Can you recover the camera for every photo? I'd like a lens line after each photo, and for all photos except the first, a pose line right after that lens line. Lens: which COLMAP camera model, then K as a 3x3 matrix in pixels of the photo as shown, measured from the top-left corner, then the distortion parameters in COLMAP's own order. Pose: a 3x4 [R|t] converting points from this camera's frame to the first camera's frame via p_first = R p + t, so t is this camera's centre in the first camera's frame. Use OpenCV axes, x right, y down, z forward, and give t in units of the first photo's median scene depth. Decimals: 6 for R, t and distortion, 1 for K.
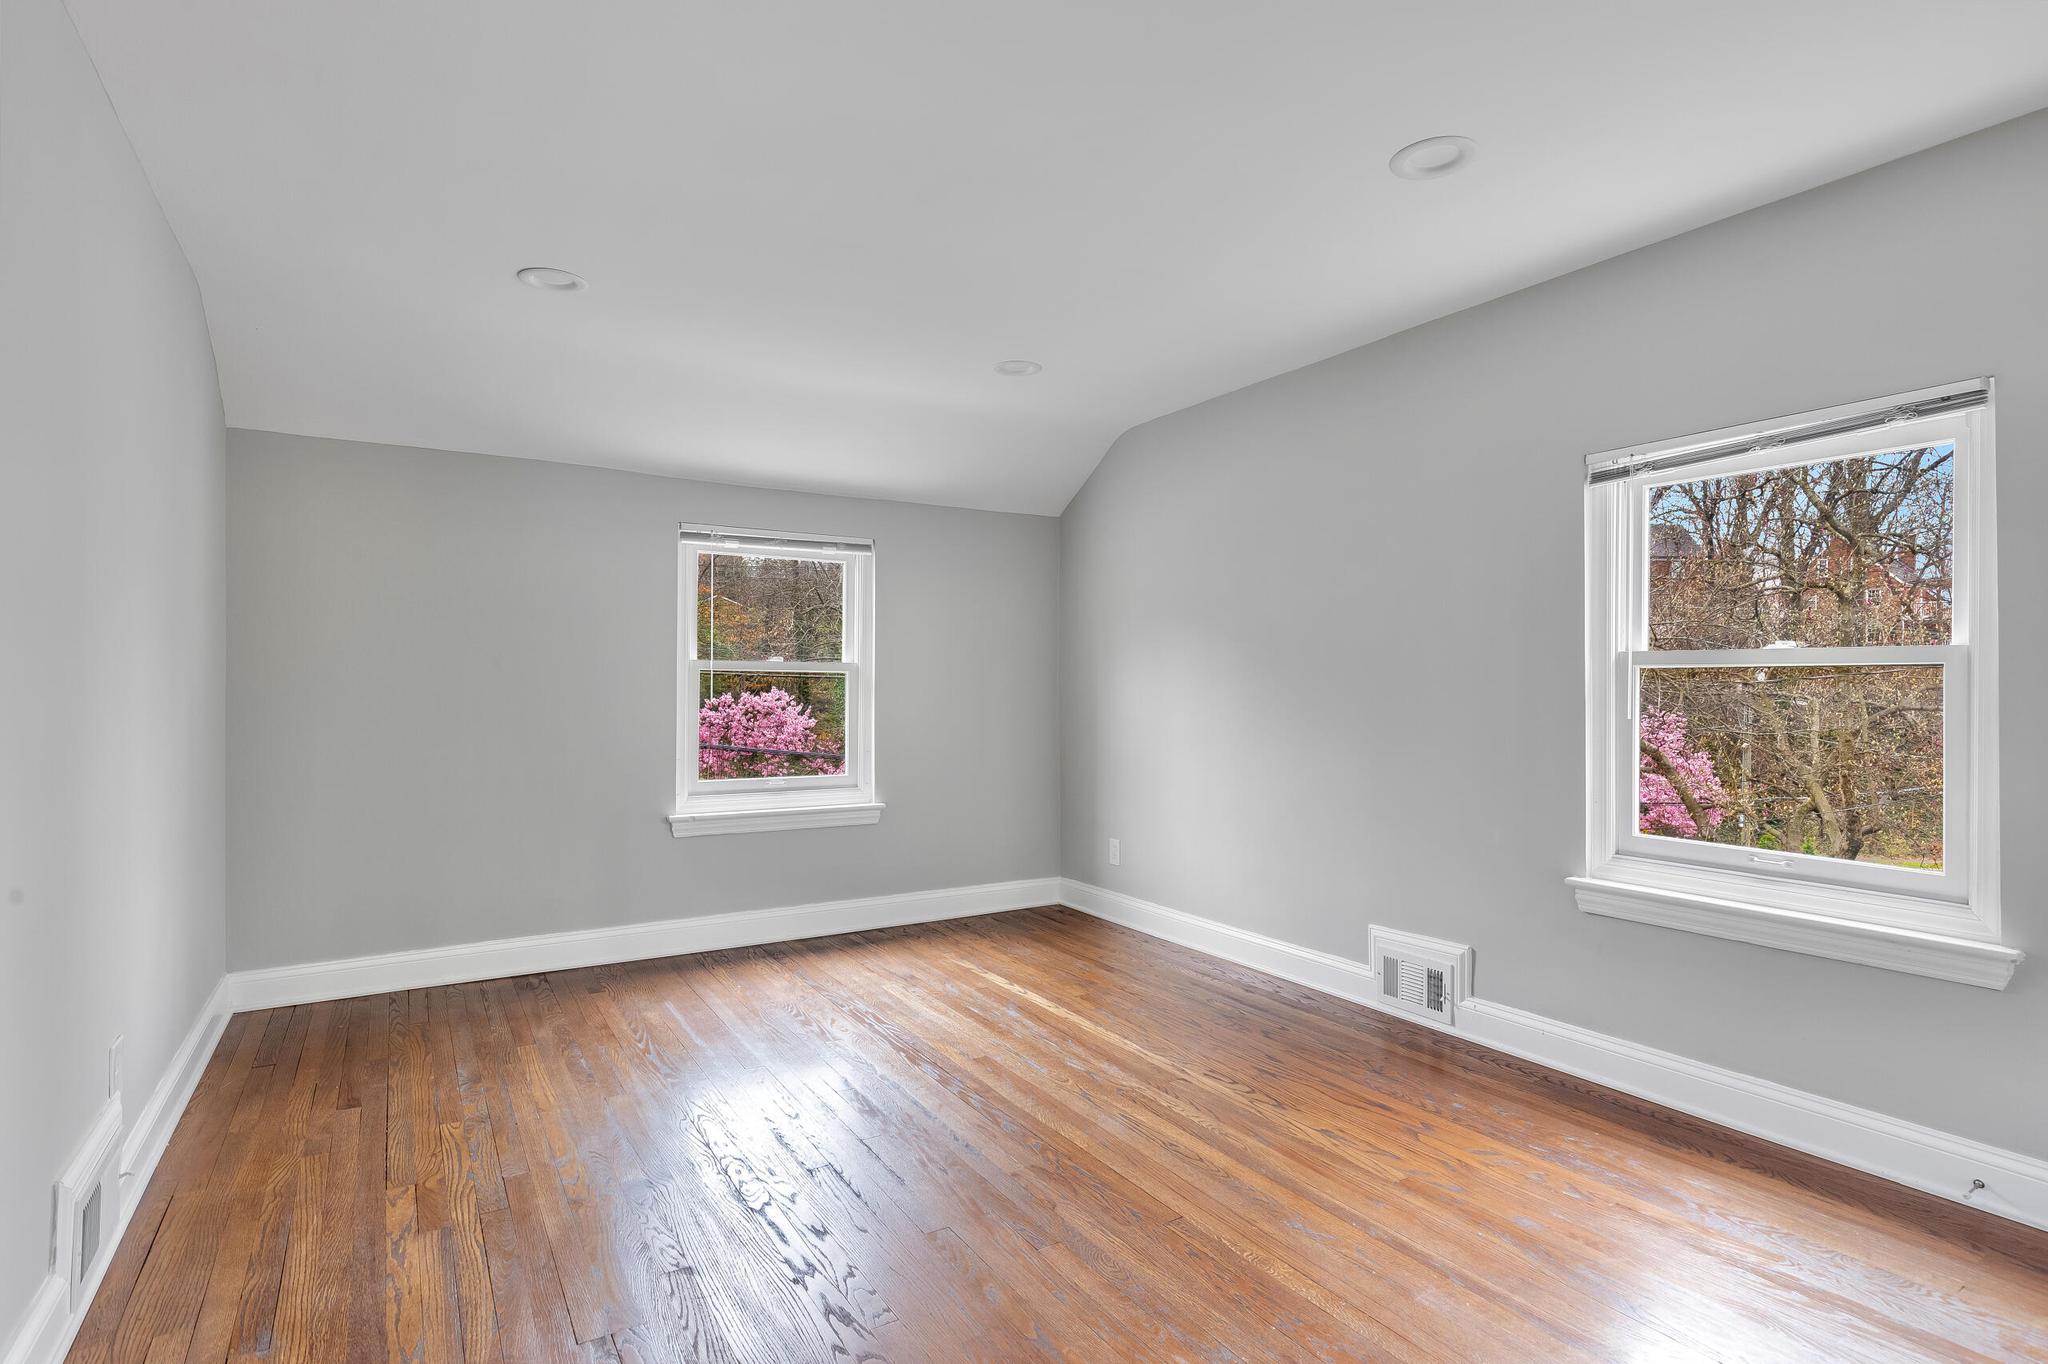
lens RADIAL K [[923.8, 0, 1018.4], [0, 923.8, 674.4], [0, 0, 1]] dist [0.001017, 0.000156]
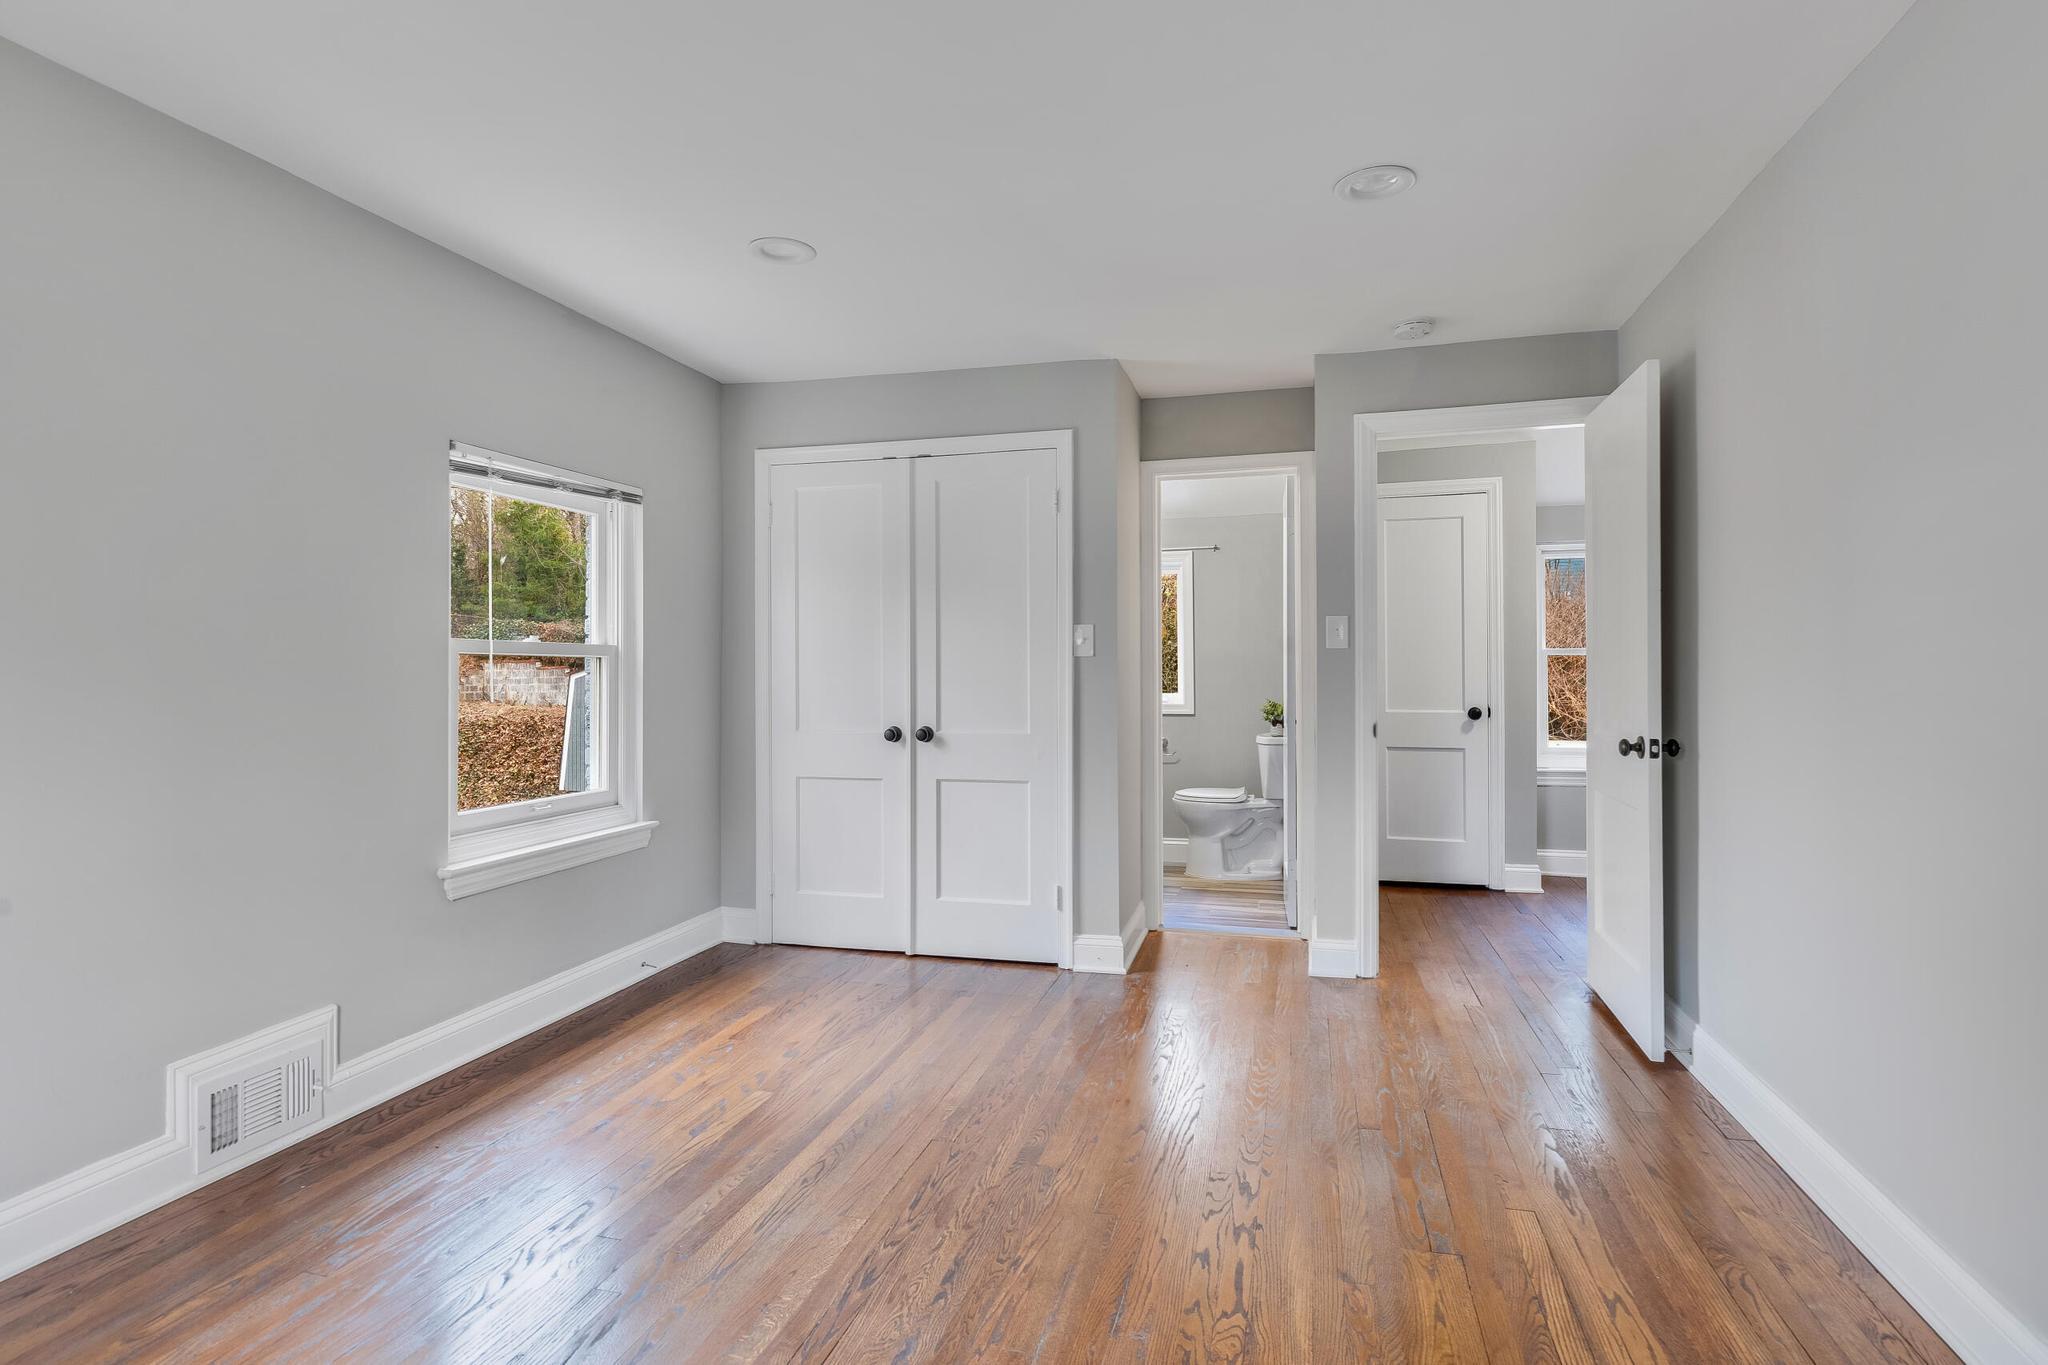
lens RADIAL K [[955.7, 0, 1021.4], [0, 955.7, 658.2], [0, 0, 1]] dist [0.000290, -0.000023]
pose [[-0.630129, 0.007291, 0.776456, -0.569579], [-0.005630, 0.999887, -0.013957, 0.007789], [-0.776470, -0.013166, -0.630017, 1.172376]]
